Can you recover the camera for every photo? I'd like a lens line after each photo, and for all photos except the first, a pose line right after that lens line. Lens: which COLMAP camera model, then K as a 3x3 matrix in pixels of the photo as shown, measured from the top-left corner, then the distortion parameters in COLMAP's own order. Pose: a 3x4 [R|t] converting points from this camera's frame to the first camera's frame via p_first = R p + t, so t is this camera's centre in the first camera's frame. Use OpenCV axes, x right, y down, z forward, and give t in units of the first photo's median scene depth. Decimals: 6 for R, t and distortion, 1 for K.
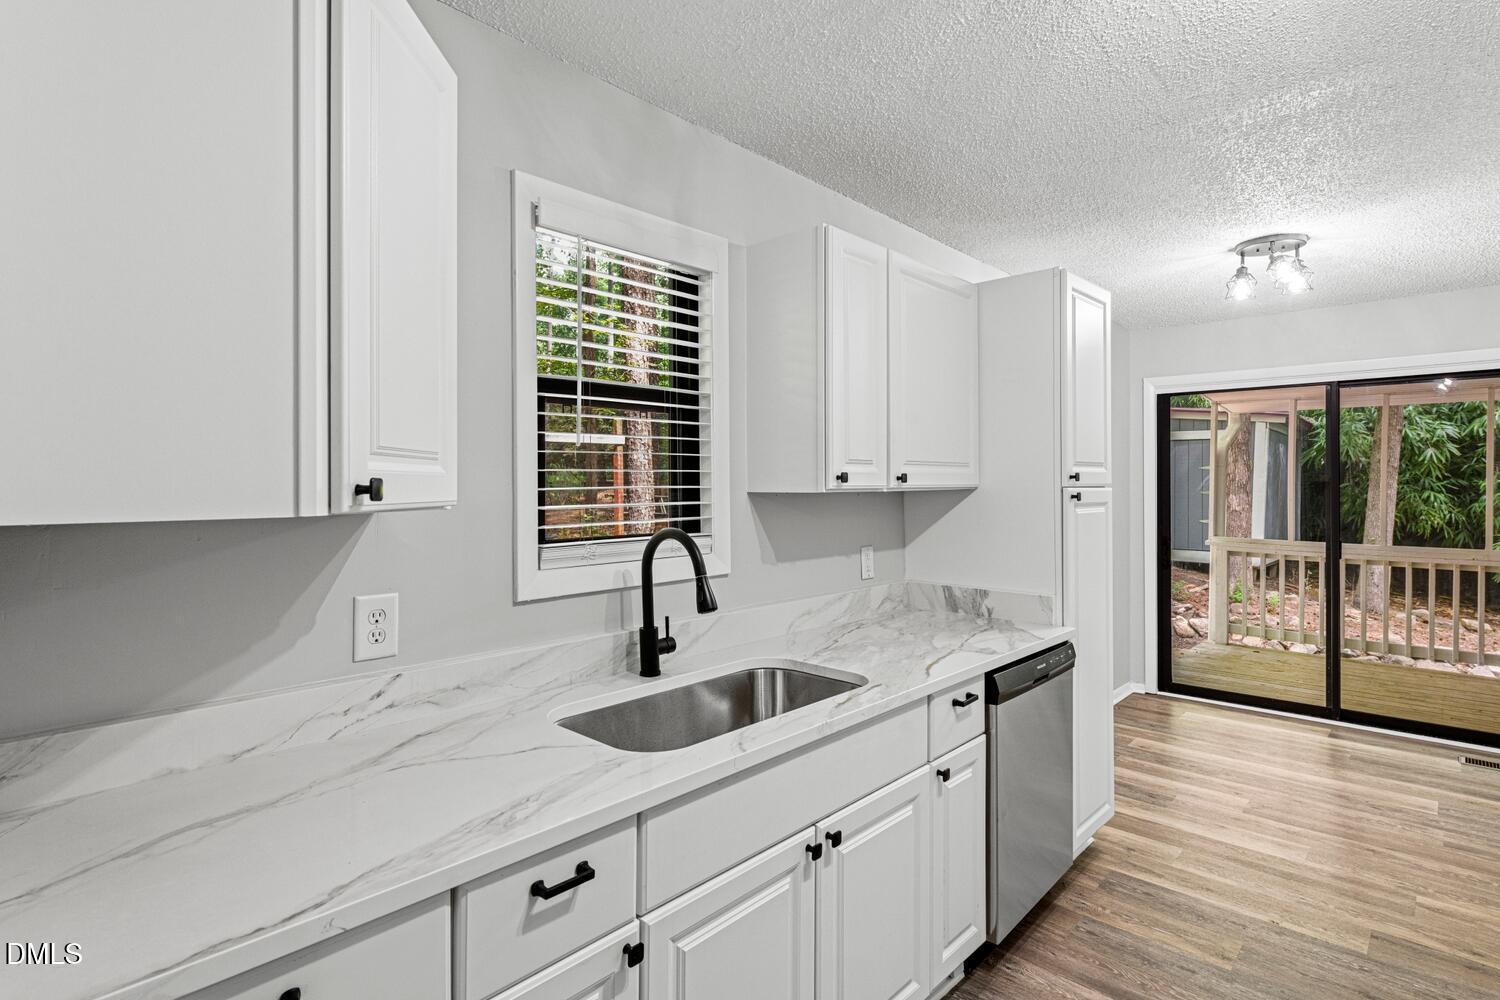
lens RADIAL K [[753.6, 0, 750.0], [0, 753.6, 483.2], [0, 0, 1]] dist [0.001674, 0.000175]
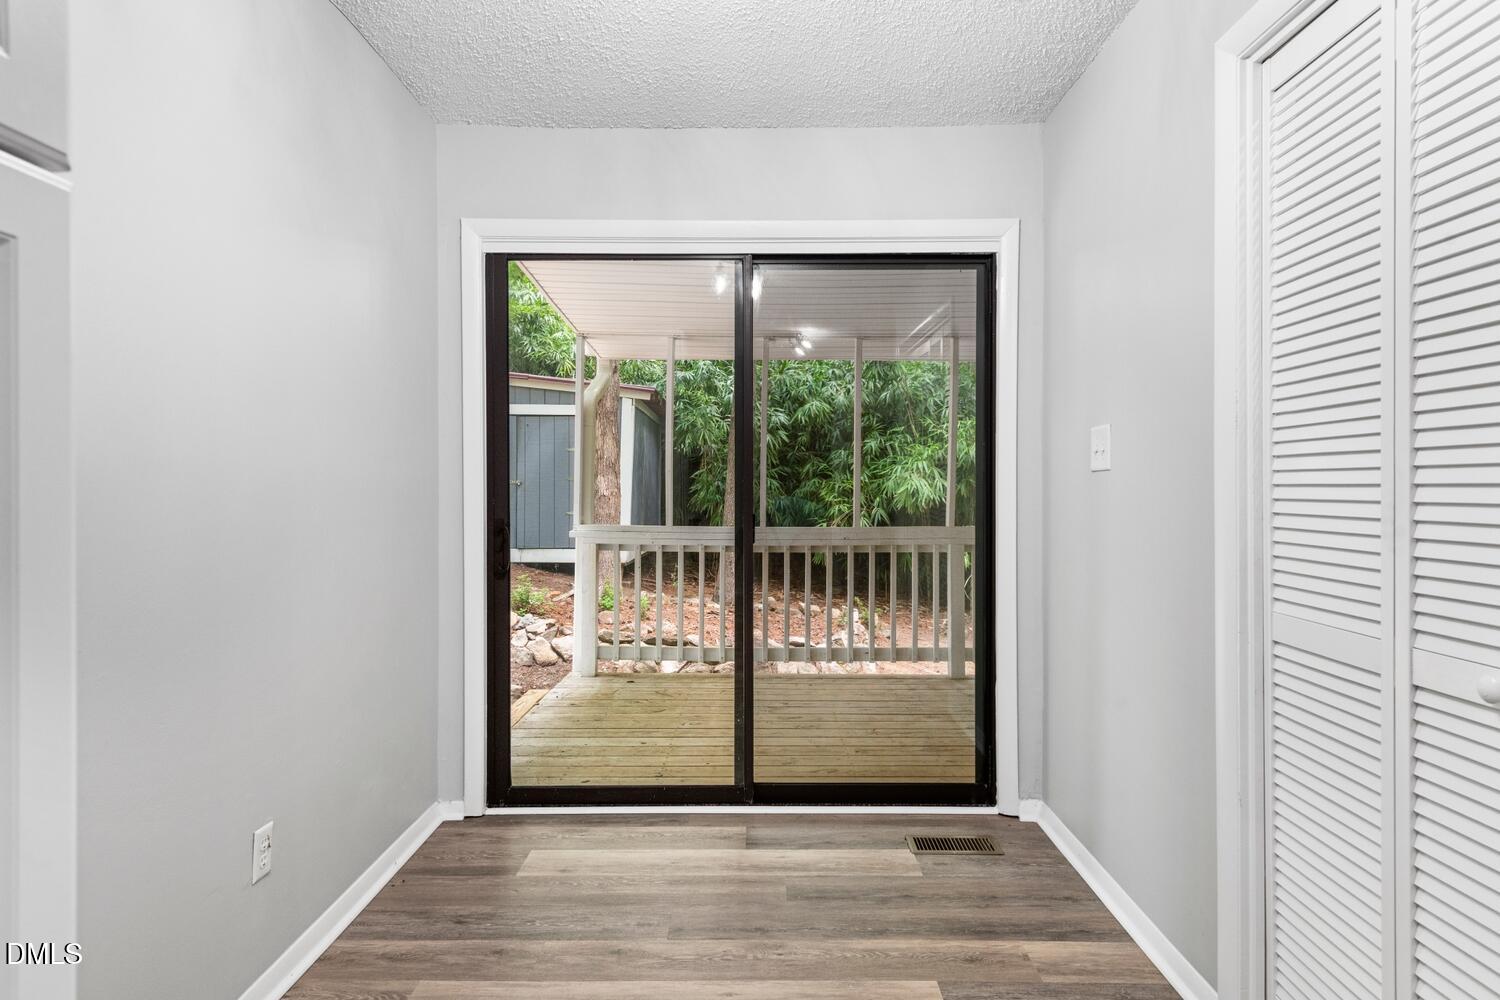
lens RADIAL K [[884.1, 0, 752.6], [0, 884.1, 483.0], [0, 0, 1]] dist [0.002217, 0.000276]
pose [[0.737028, -0.001632, 0.675860, 0.238368], [-0.000025, 0.999997, 0.002442, 0.040563], [-0.675862, -0.001817, 0.737026, 0.381841]]
